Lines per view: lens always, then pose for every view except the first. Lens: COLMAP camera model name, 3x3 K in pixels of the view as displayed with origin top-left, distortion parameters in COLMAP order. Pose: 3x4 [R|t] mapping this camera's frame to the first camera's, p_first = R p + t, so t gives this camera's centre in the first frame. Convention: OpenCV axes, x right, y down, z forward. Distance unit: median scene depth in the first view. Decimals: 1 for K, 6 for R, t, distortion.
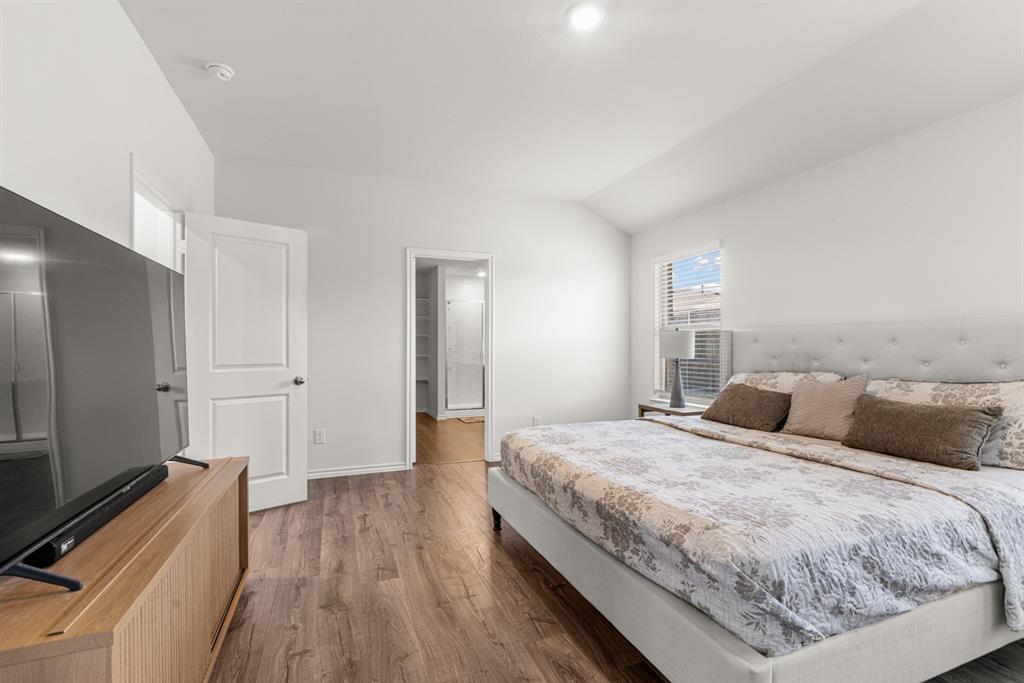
lens RADIAL K [[460.7, 0, 507.6], [0, 460.7, 346.5], [0, 0, 1]] dist [0.055375, 0.001042]
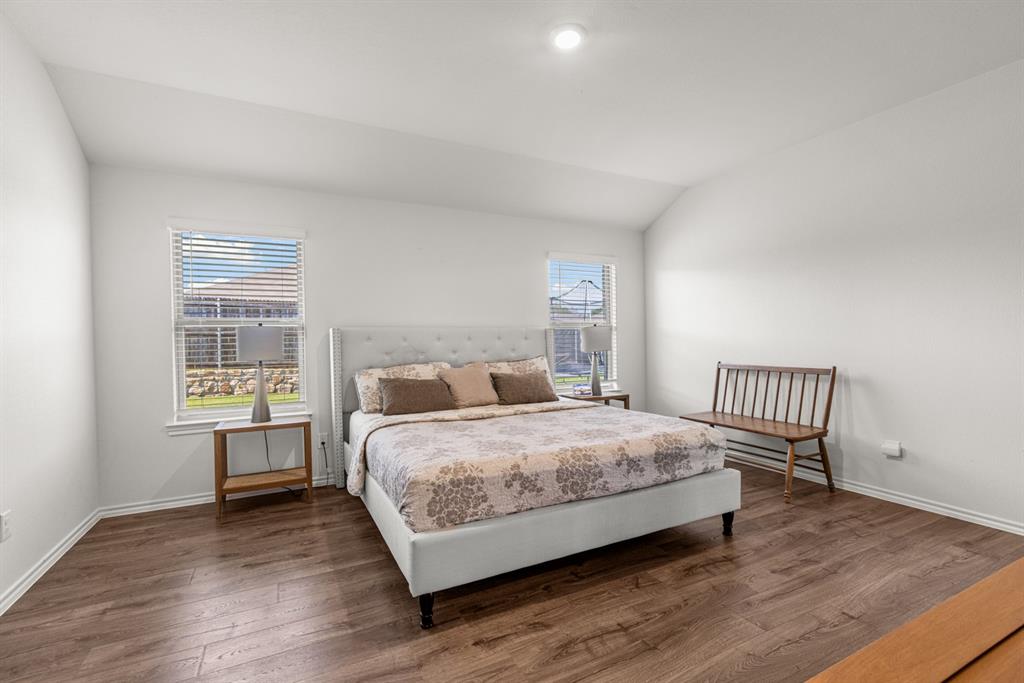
lens RADIAL K [[460.7, 0, 506.7], [0, 460.7, 338.9], [0, 0, 1]] dist [0.055375, 0.001042]
pose [[-0.101808, 0.004366, 0.994794, -0.784778], [0.015111, 0.999882, -0.002842, -0.006319], [-0.994689, 0.014743, -0.101862, 1.082610]]
